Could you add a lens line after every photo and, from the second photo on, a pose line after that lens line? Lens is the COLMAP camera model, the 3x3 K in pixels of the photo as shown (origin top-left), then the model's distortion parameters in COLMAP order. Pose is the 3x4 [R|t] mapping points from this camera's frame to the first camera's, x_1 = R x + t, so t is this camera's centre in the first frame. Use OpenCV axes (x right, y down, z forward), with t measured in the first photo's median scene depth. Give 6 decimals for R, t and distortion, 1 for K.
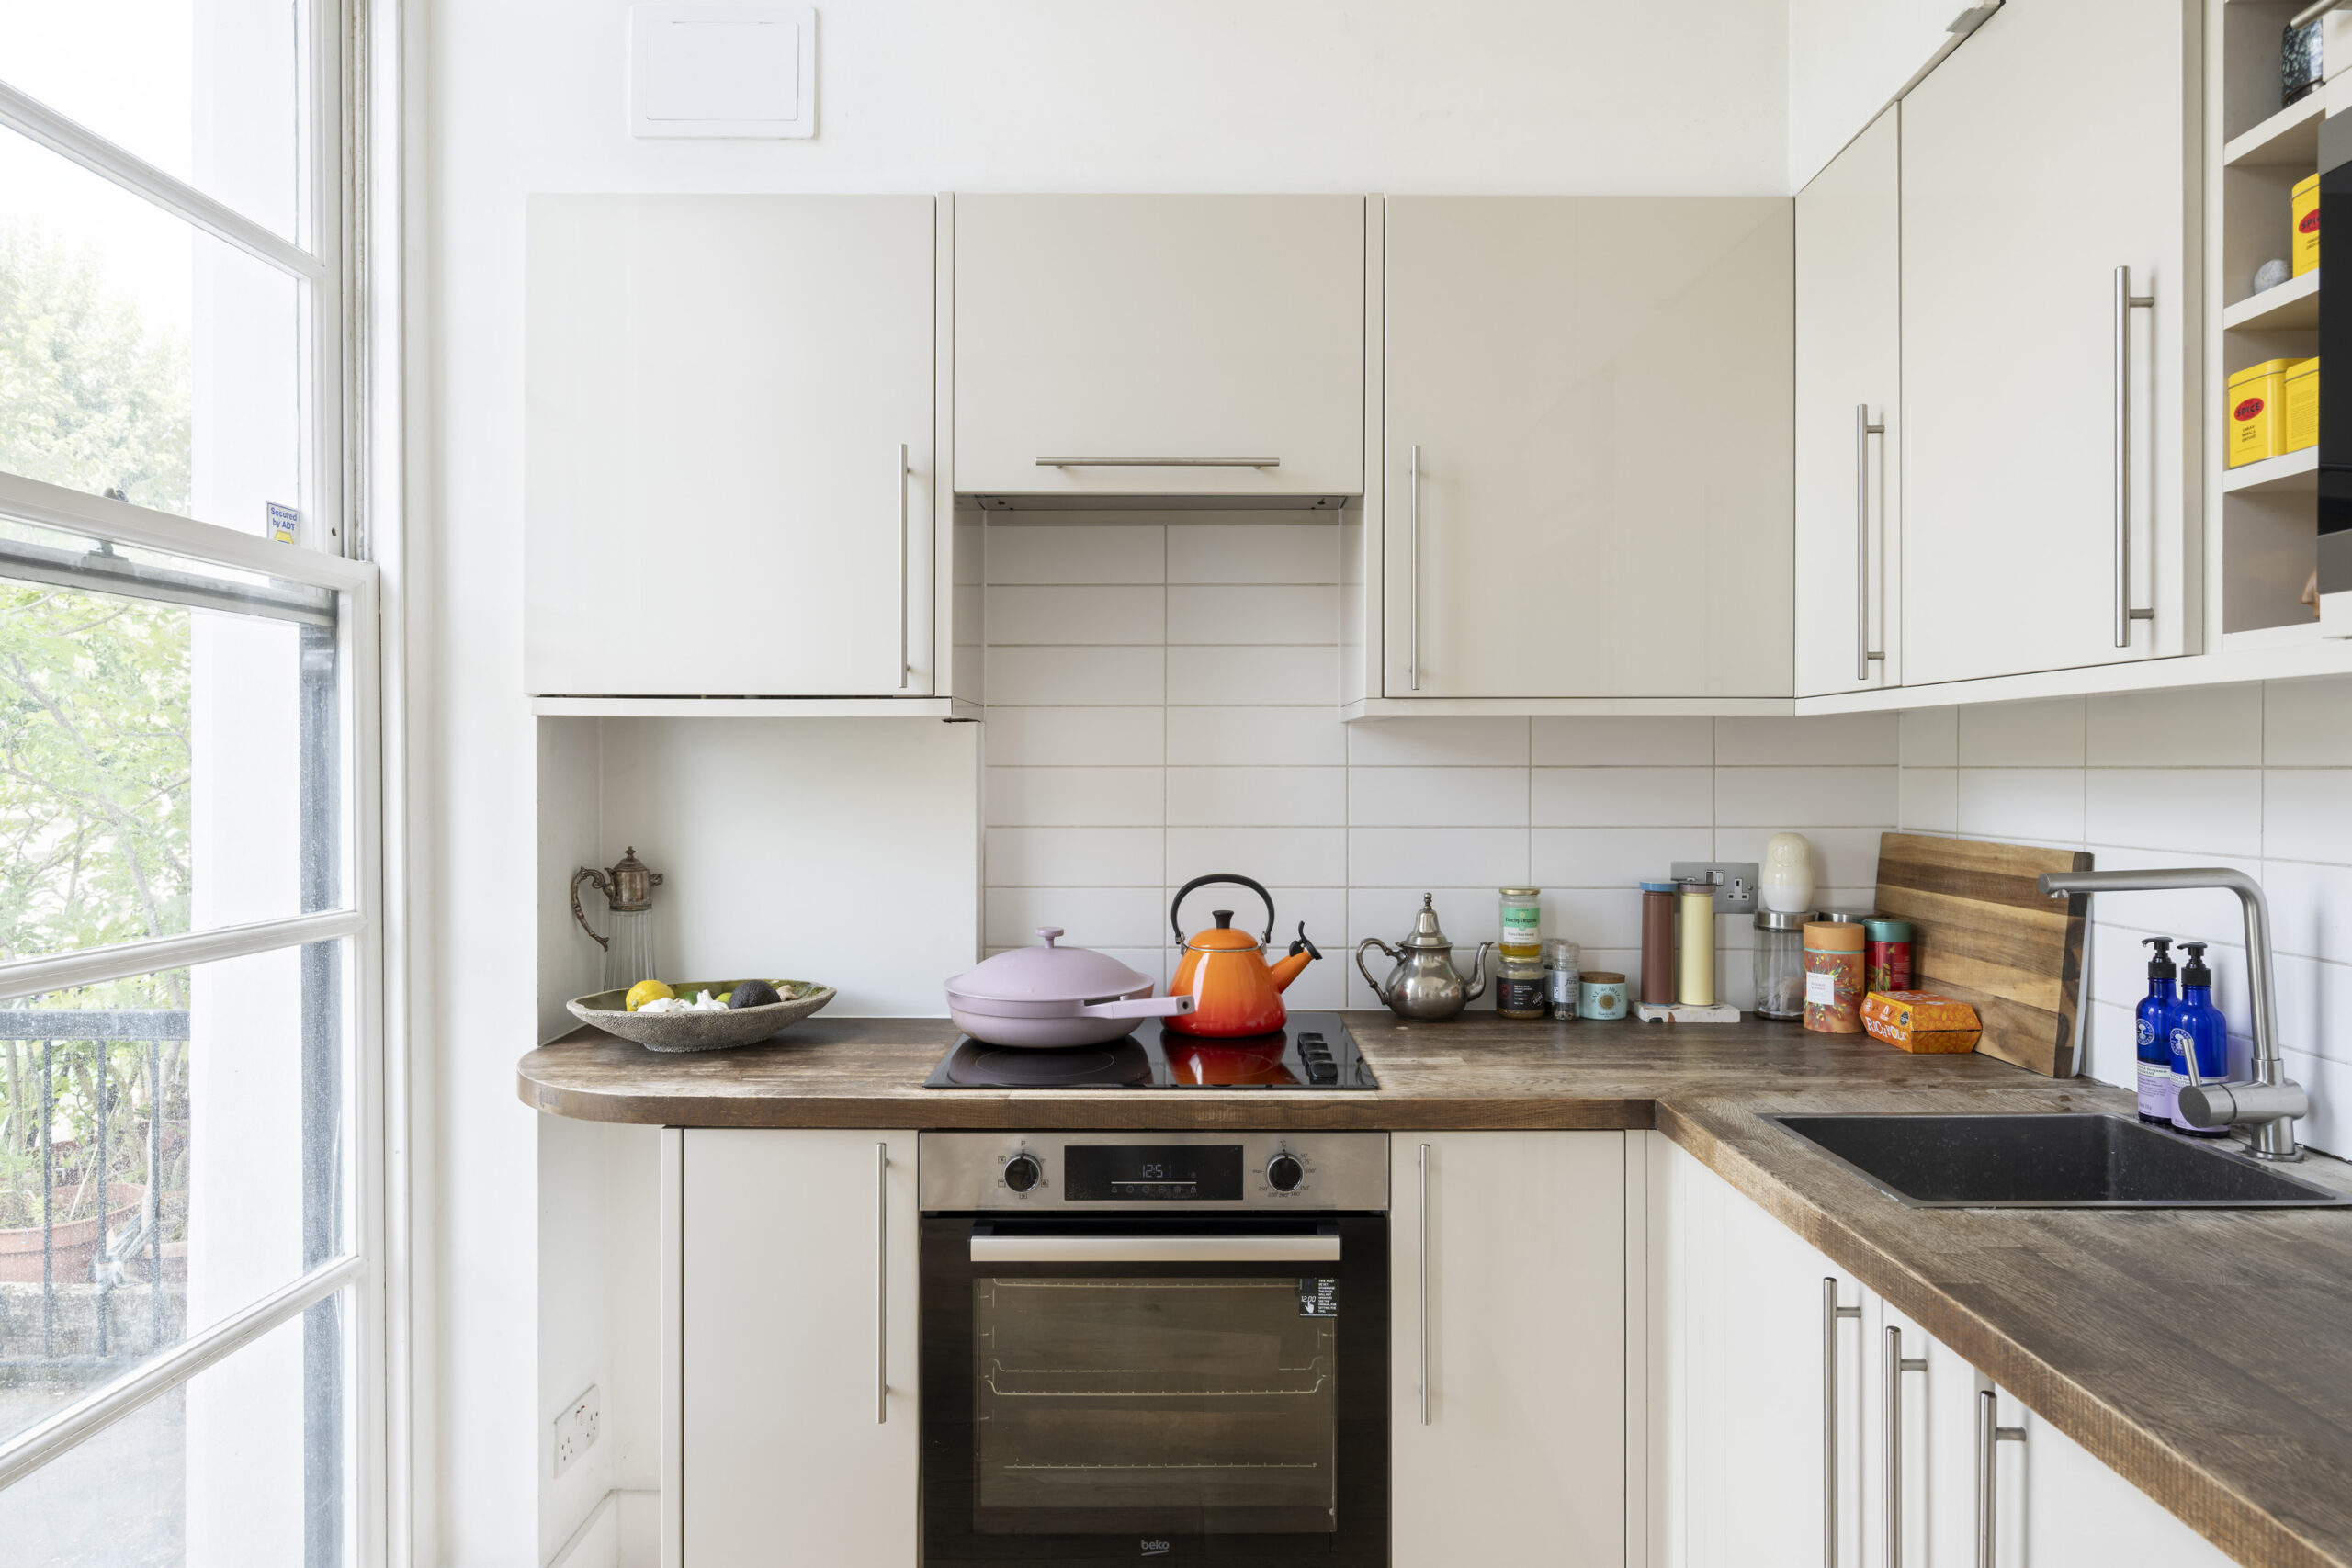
lens RADIAL K [[1441.8, 0, 1168.4], [0, 1441.8, 792.9], [0, 0, 1]] dist [0.001031, -0.000233]
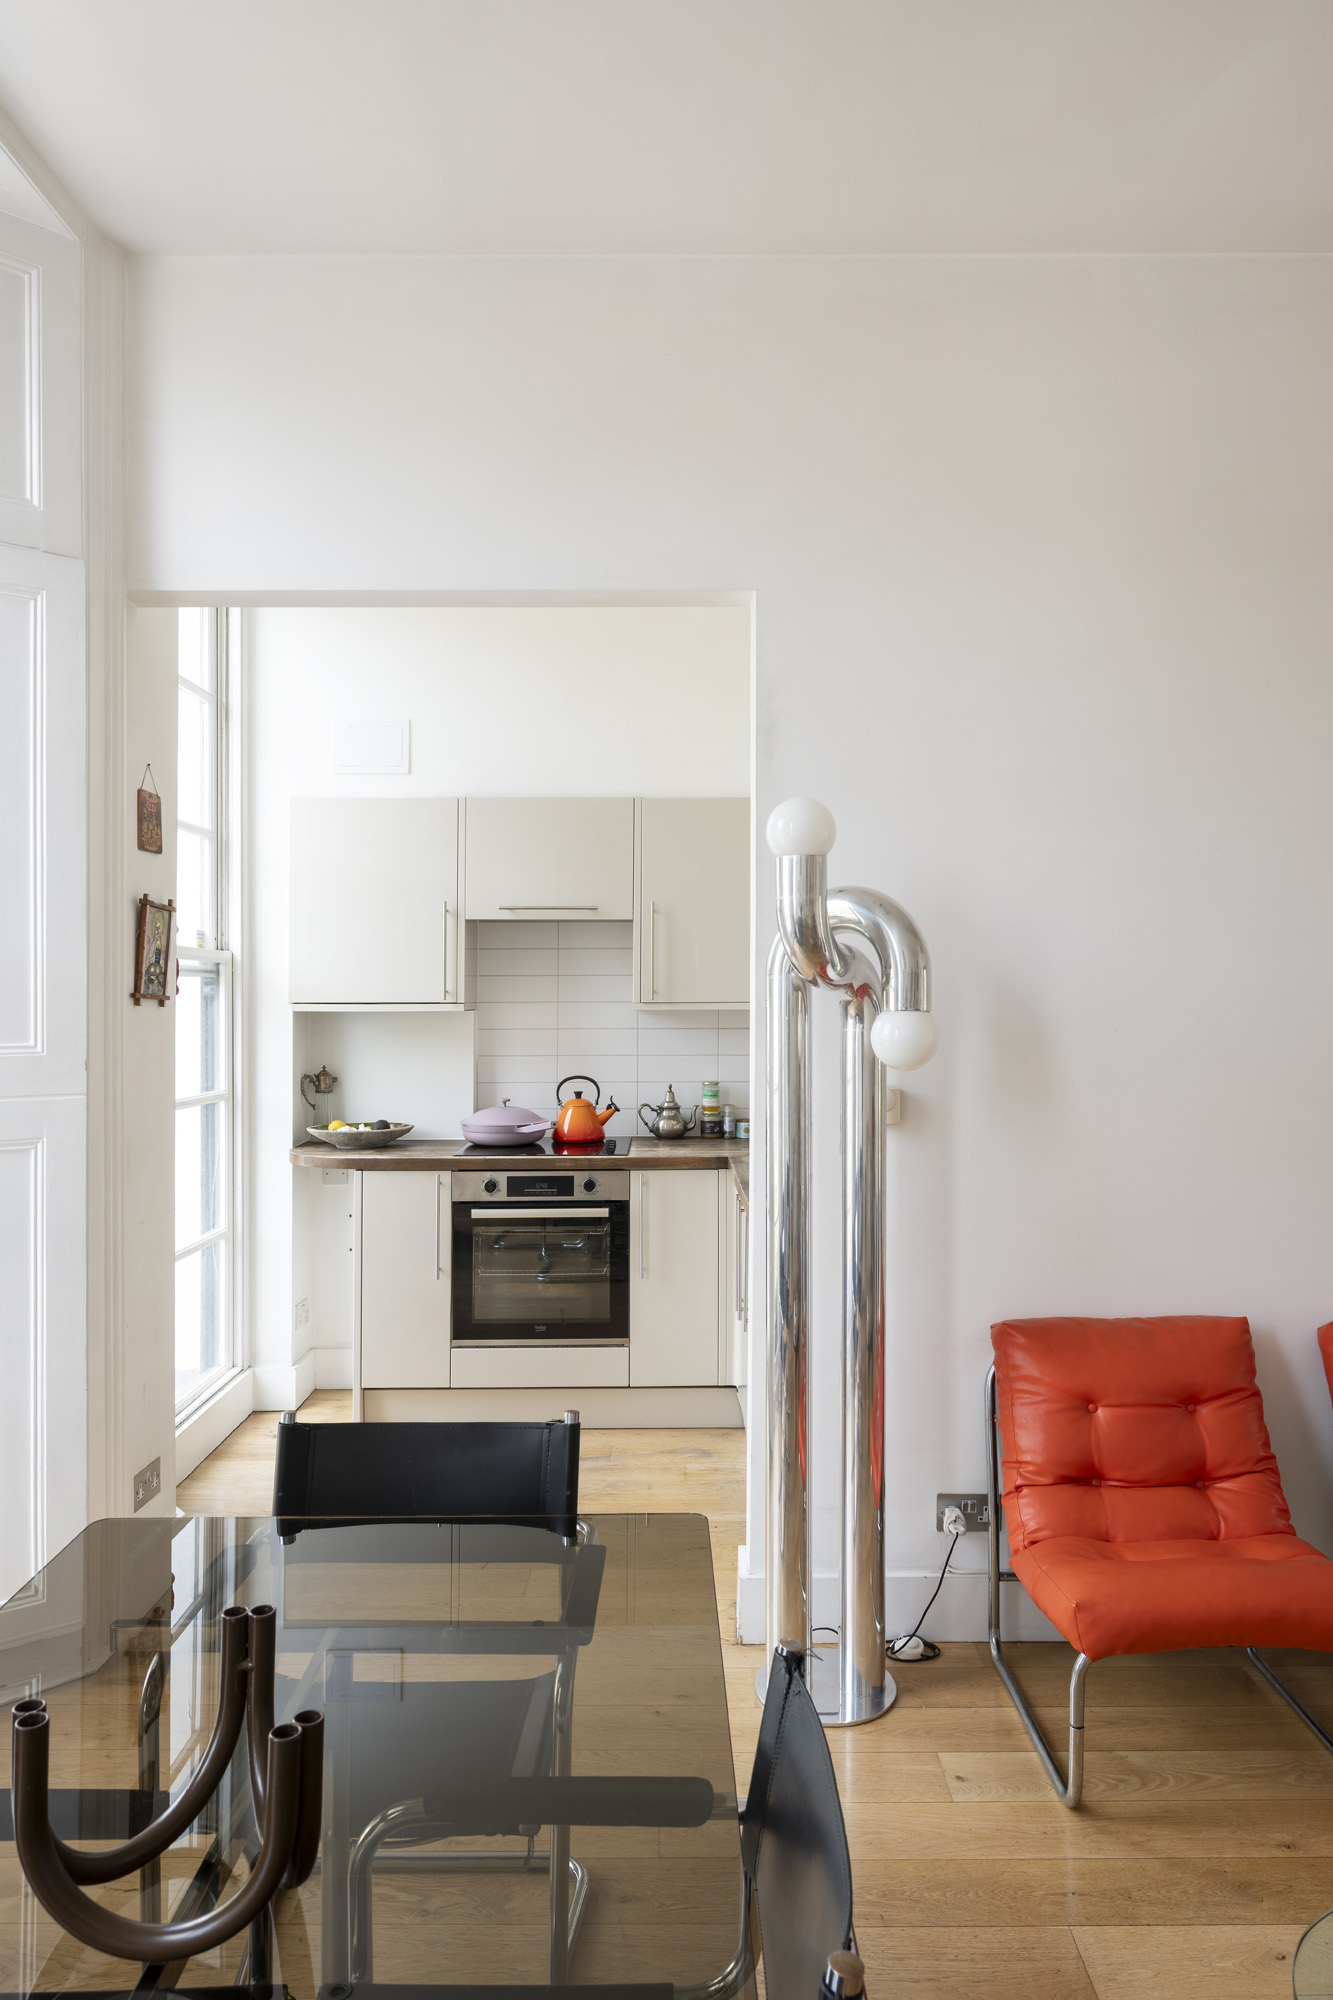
lens RADIAL K [[1196.3, 0, 681.8], [0, 1196.3, 985.0], [0, 0, 1]] dist [0.004921, 0.000379]
pose [[0.999258, -0.001052, 0.038493, 0.140532], [0.002377, 0.999406, -0.034384, -0.026442], [-0.038434, 0.034450, 0.998667, -1.041277]]
